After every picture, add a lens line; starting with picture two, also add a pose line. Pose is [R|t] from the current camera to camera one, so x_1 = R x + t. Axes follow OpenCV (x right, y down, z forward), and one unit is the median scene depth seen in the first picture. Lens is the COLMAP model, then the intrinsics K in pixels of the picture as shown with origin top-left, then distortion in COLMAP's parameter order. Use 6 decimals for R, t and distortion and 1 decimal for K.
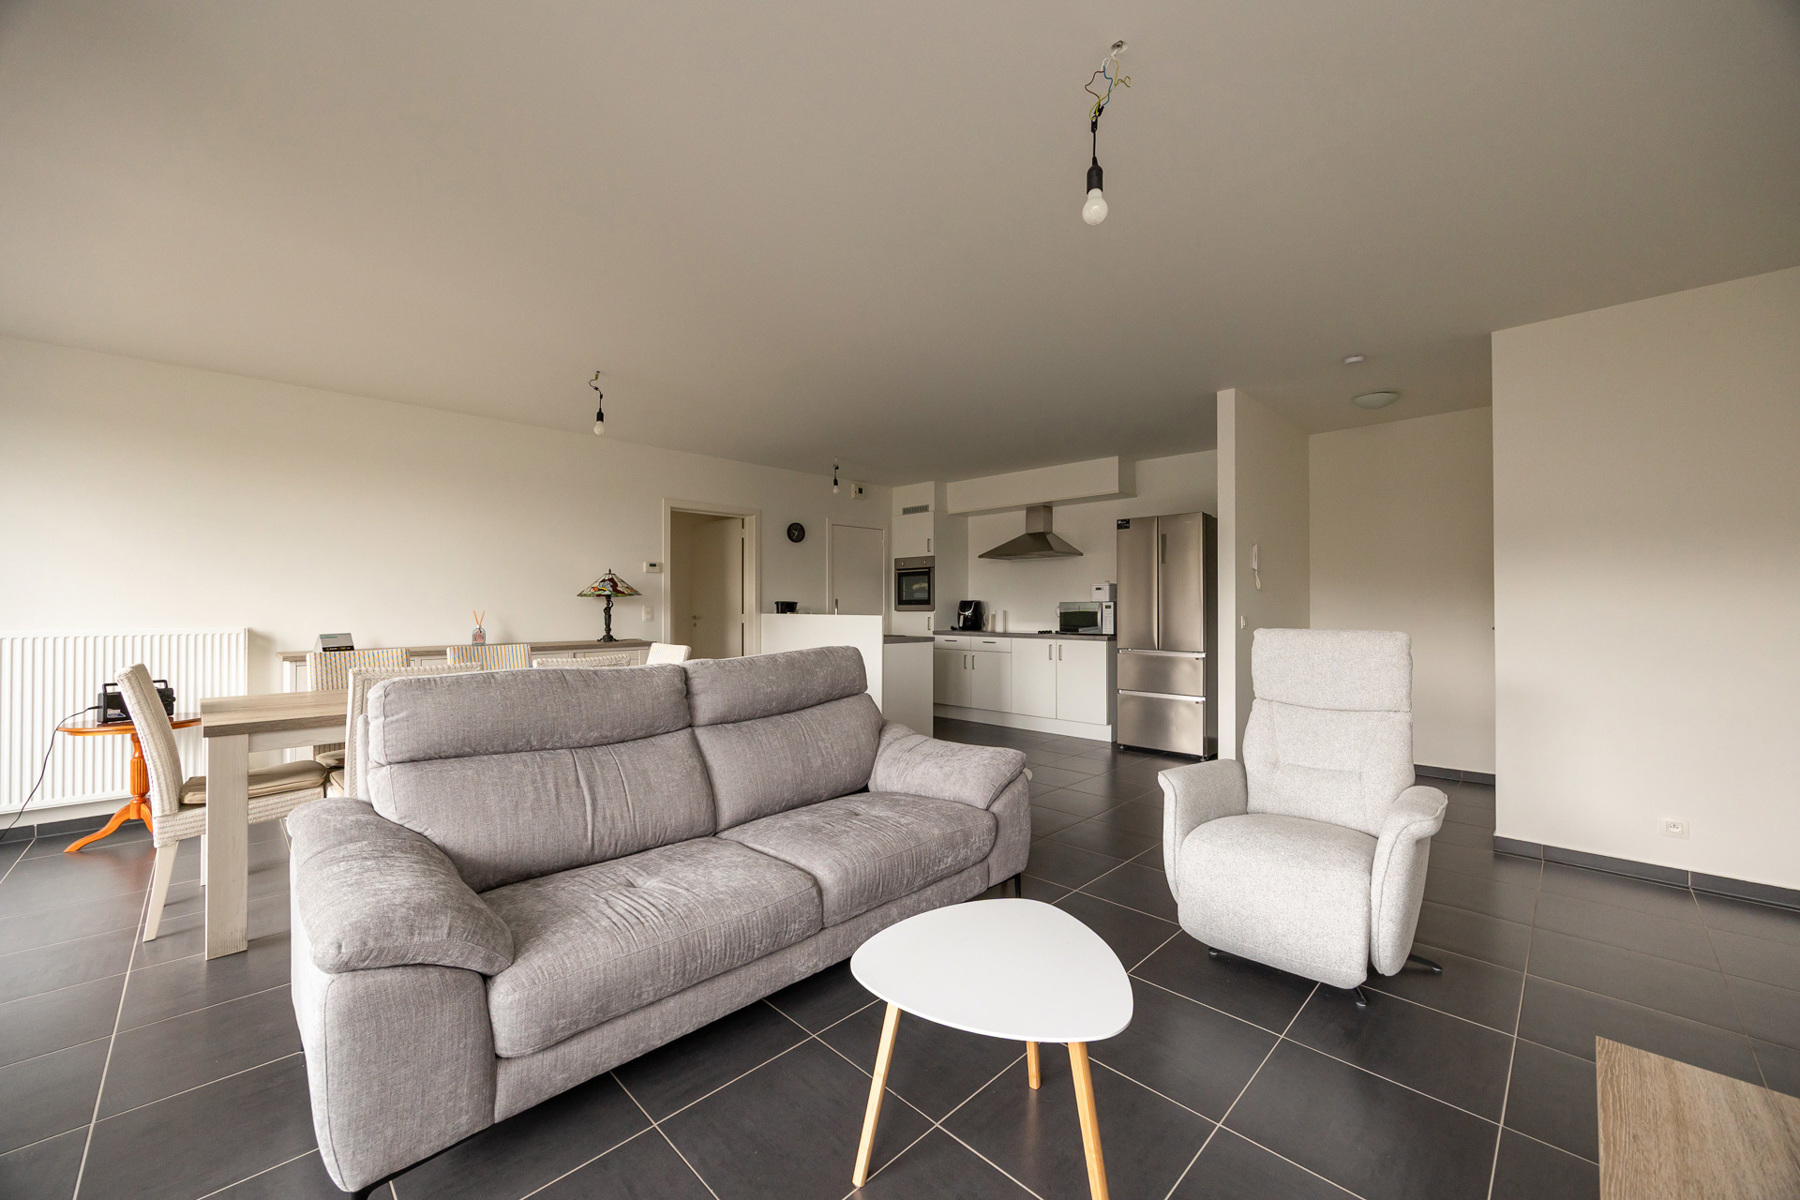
lens RADIAL K [[691.5, 0, 894.1], [0, 691.5, 601.0], [0, 0, 1]] dist [0.000233, 0.000046]
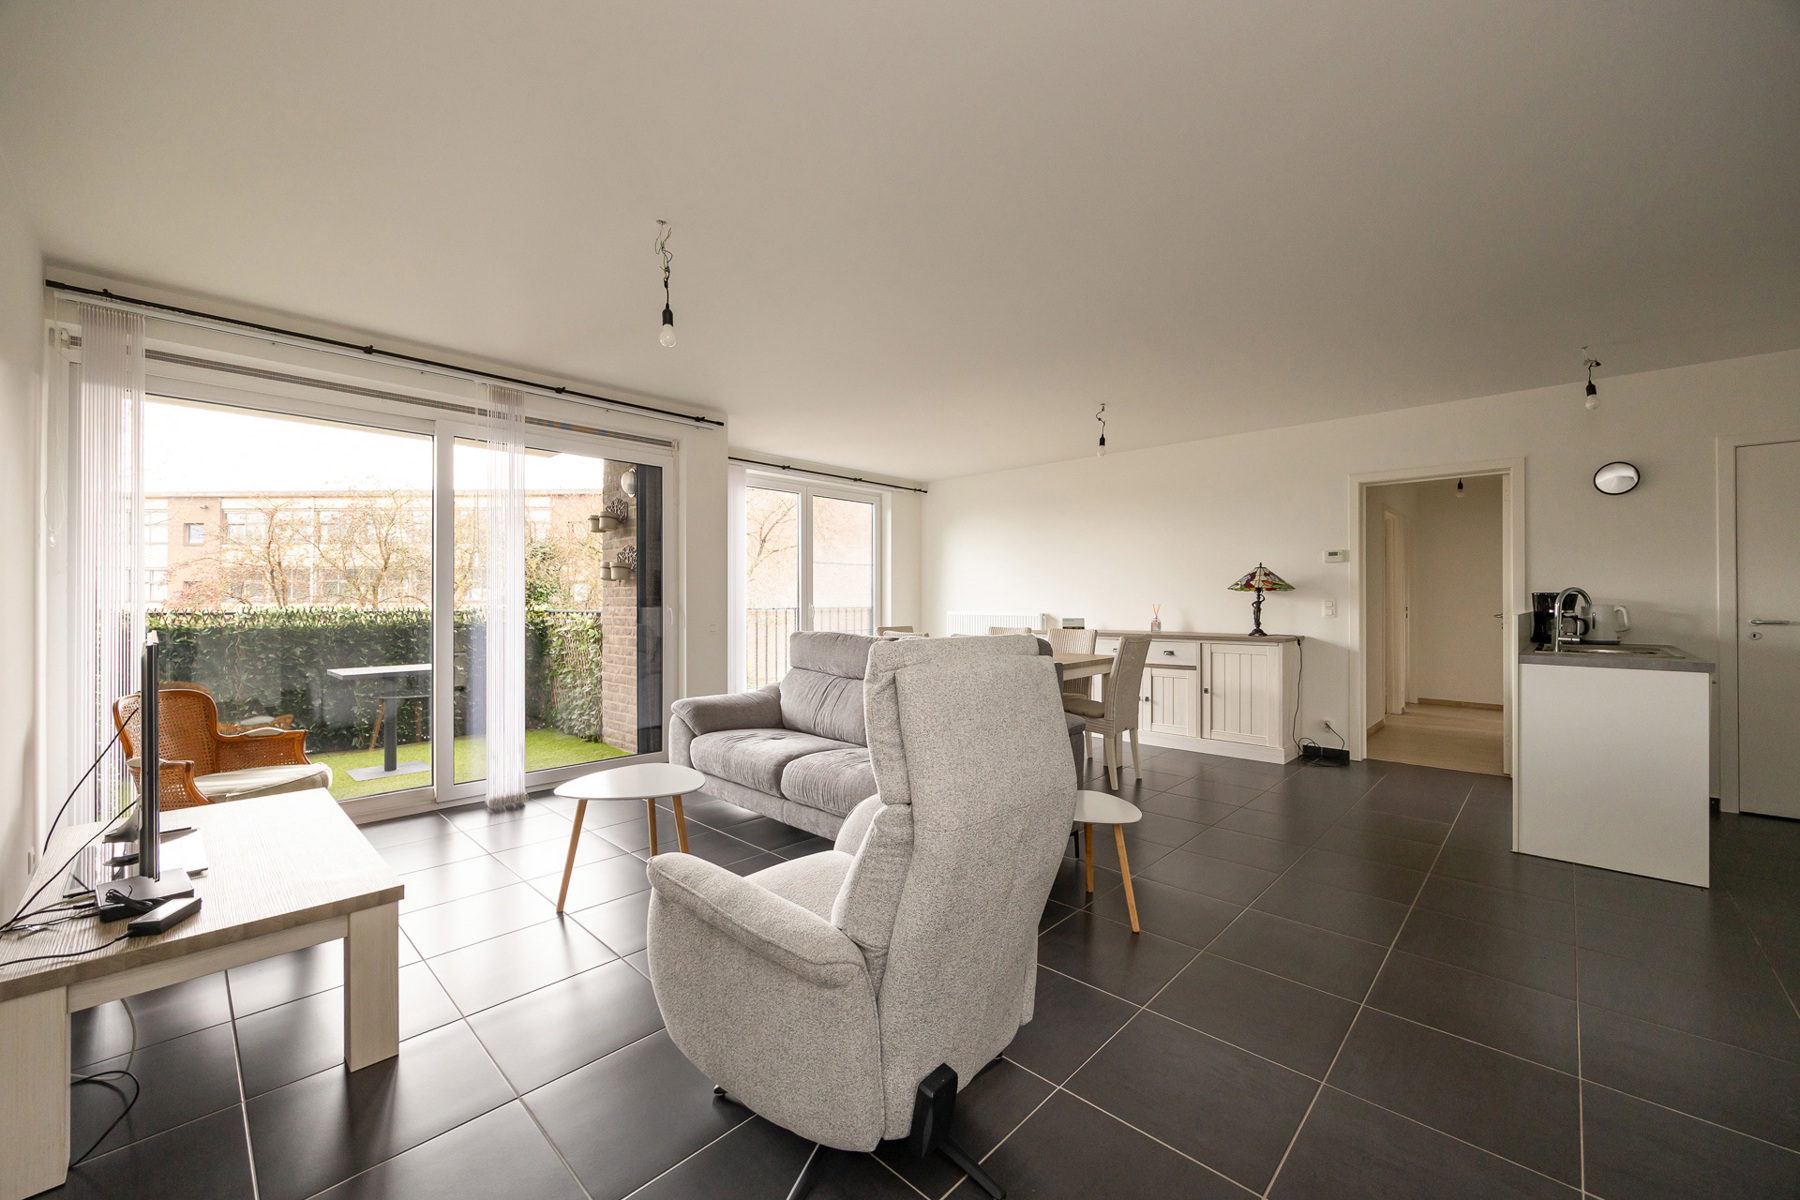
lens RADIAL K [[691.5, 0, 894.1], [0, 691.5, 601.0], [0, 0, 1]] dist [0.000233, 0.000046]
pose [[0.015079, -0.001237, -0.999886, 0.521954], [0.008852, 0.999960, -0.001103, 0.004594], [0.999847, -0.008834, 0.015089, 0.414609]]
